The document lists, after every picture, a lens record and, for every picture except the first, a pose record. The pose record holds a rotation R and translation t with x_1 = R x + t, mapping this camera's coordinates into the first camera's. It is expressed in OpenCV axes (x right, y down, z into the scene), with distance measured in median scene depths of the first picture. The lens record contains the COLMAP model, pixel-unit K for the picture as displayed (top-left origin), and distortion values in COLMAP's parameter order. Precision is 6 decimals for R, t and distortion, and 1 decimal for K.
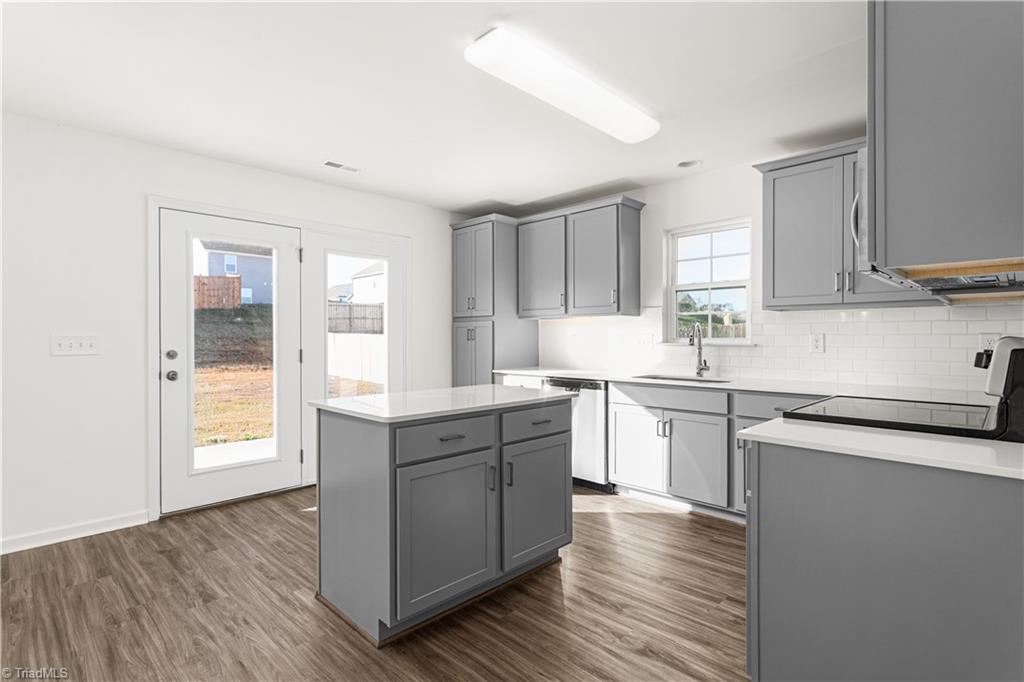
lens RADIAL K [[497.6, 0, 510.1], [0, 497.6, 331.0], [0, 0, 1]] dist [0.000534, -0.000737]
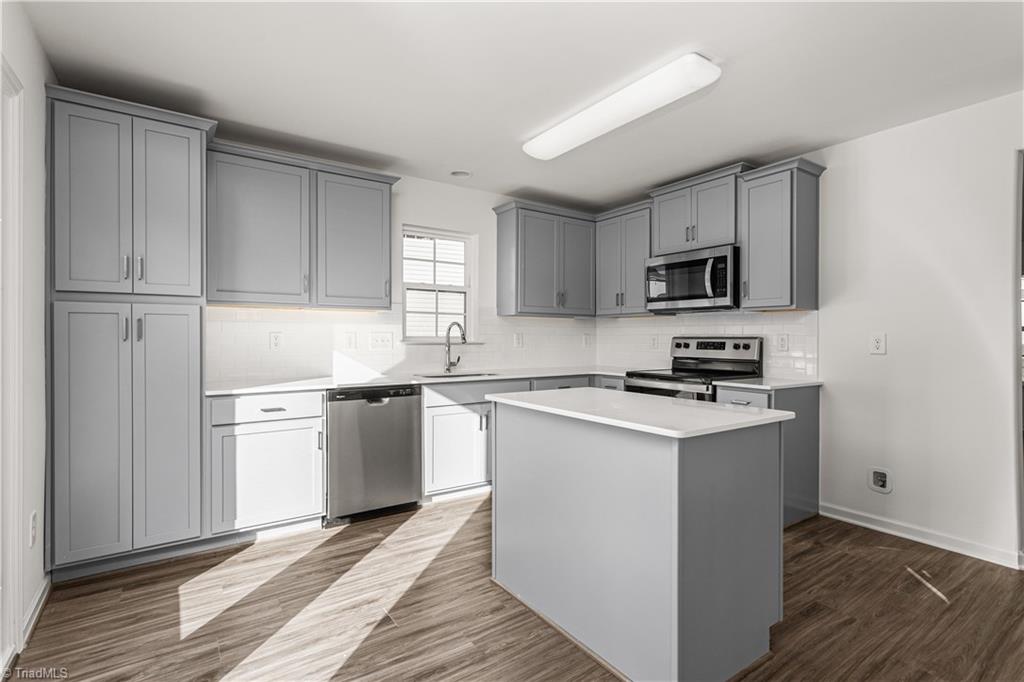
lens RADIAL K [[504.8, 0, 515.3], [0, 504.8, 335.3], [0, 0, 1]] dist [0.000399, -0.000163]
pose [[0.175987, 0.003599, 0.984386, -0.621008], [-0.016048, 0.999871, -0.000787, 0.009361], [-0.984262, -0.015659, 0.176022, 0.623243]]
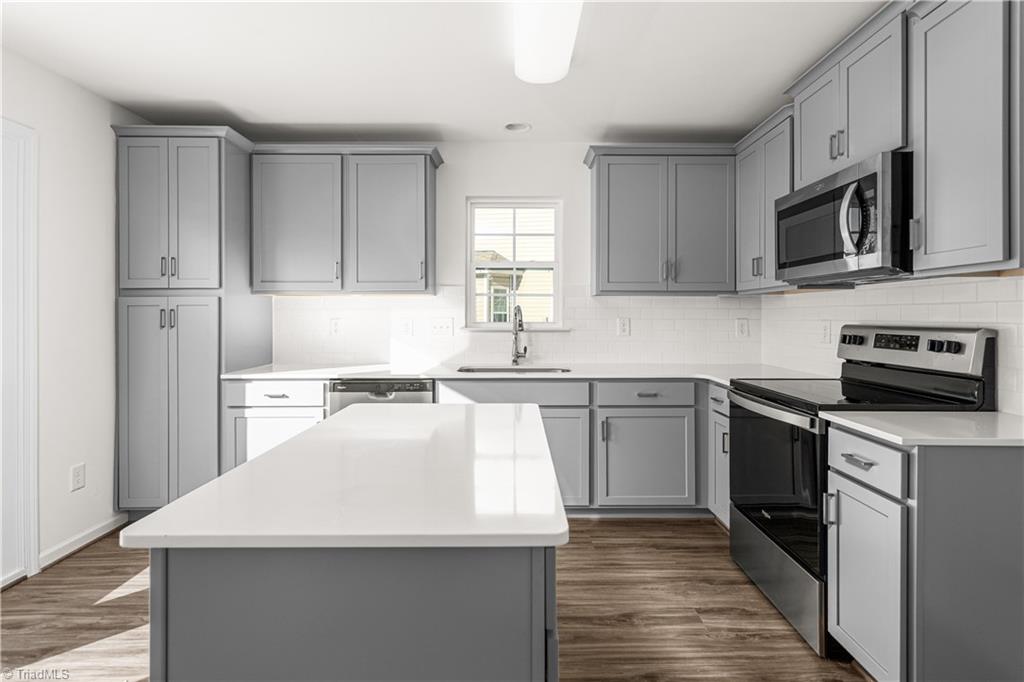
lens RADIAL K [[510.5, 0, 511.7], [0, 510.5, 312.6], [0, 0, 1]] dist [-0.000070, 0.000396]
pose [[0.707860, 0.003027, 0.706346, -0.261726], [-0.008981, 0.999949, 0.004715, -0.007538], [-0.706296, -0.009681, 0.707851, 0.325674]]
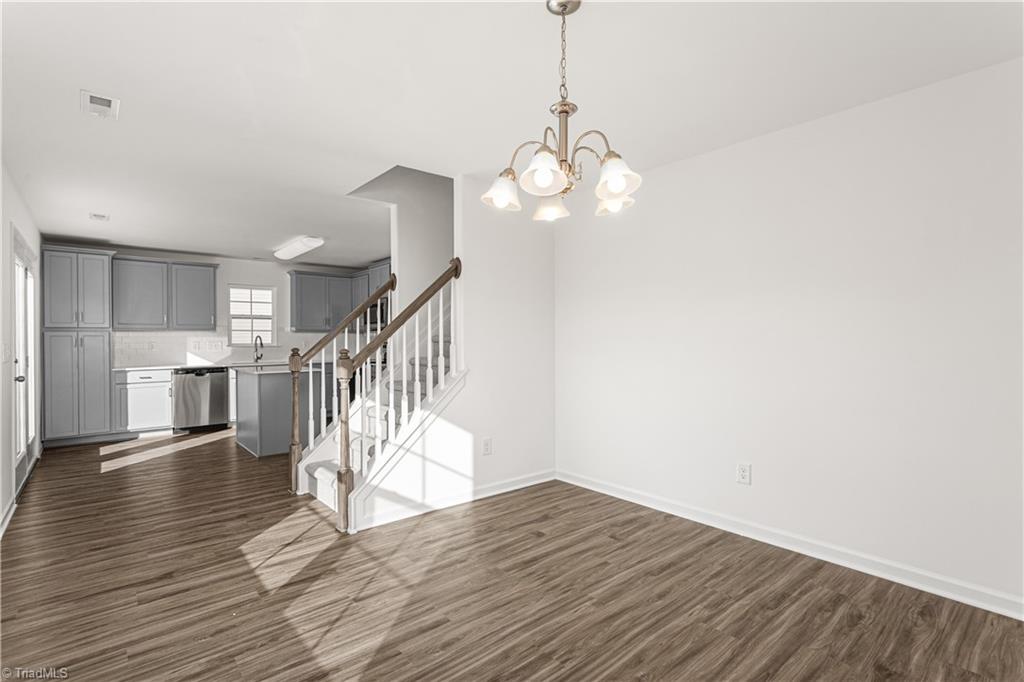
lens RADIAL K [[496.5, 0, 516.9], [0, 496.5, 339.1], [0, 0, 1]] dist [-0.000394, 0.000051]
pose [[0.084022, -0.003986, 0.996456, -1.434306], [-0.009248, 0.999946, 0.004780, -0.020441], [-0.996421, -0.009617, 0.083980, -0.206649]]
